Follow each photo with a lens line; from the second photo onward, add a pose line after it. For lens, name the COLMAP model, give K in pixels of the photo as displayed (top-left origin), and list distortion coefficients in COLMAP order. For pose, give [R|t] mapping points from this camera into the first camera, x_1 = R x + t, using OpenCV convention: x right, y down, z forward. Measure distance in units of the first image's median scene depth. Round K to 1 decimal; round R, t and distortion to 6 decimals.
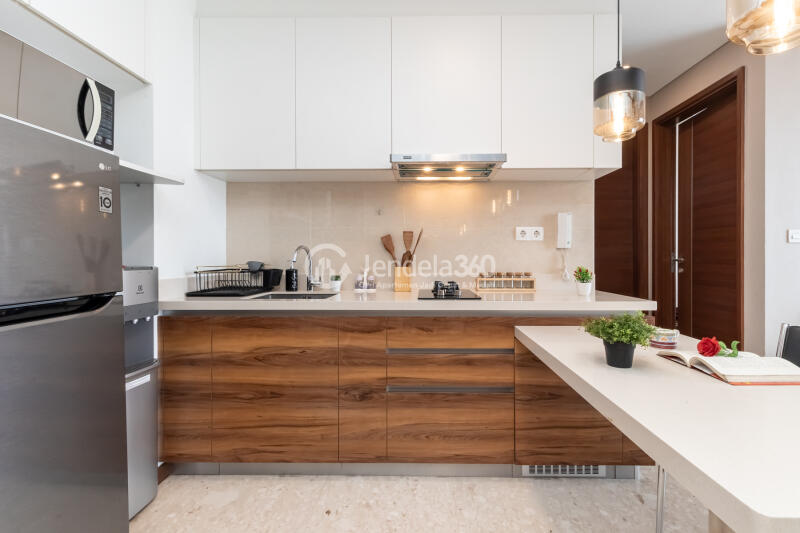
lens RADIAL K [[369.5, 0, 425.2], [0, 369.5, 259.2], [0, 0, 1]] dist [0.003849, 0.000543]
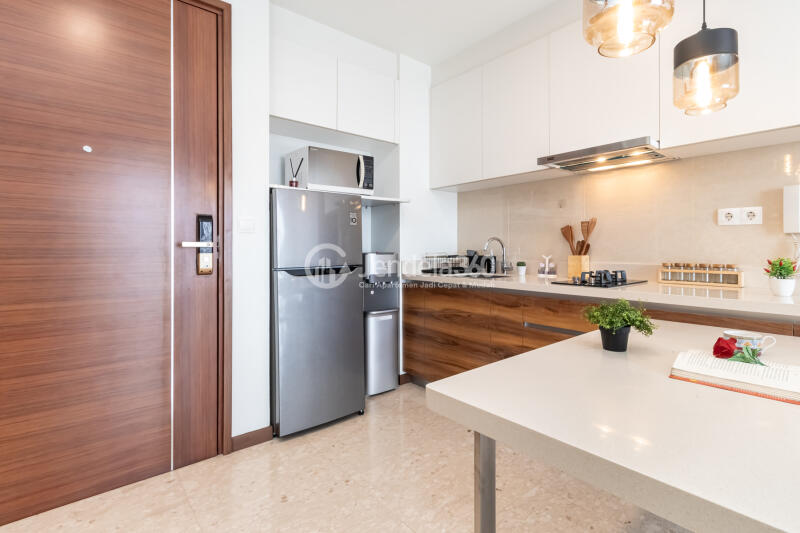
lens RADIAL K [[372.5, 0, 428.6], [0, 372.5, 246.8], [0, 0, 1]] dist [0.001243, 0.000144]
pose [[0.691593, -0.004021, -0.722276, 0.559281], [0.000638, 0.999988, -0.004956, 0.001474], [0.722287, 0.002967, 0.691587, -0.065626]]
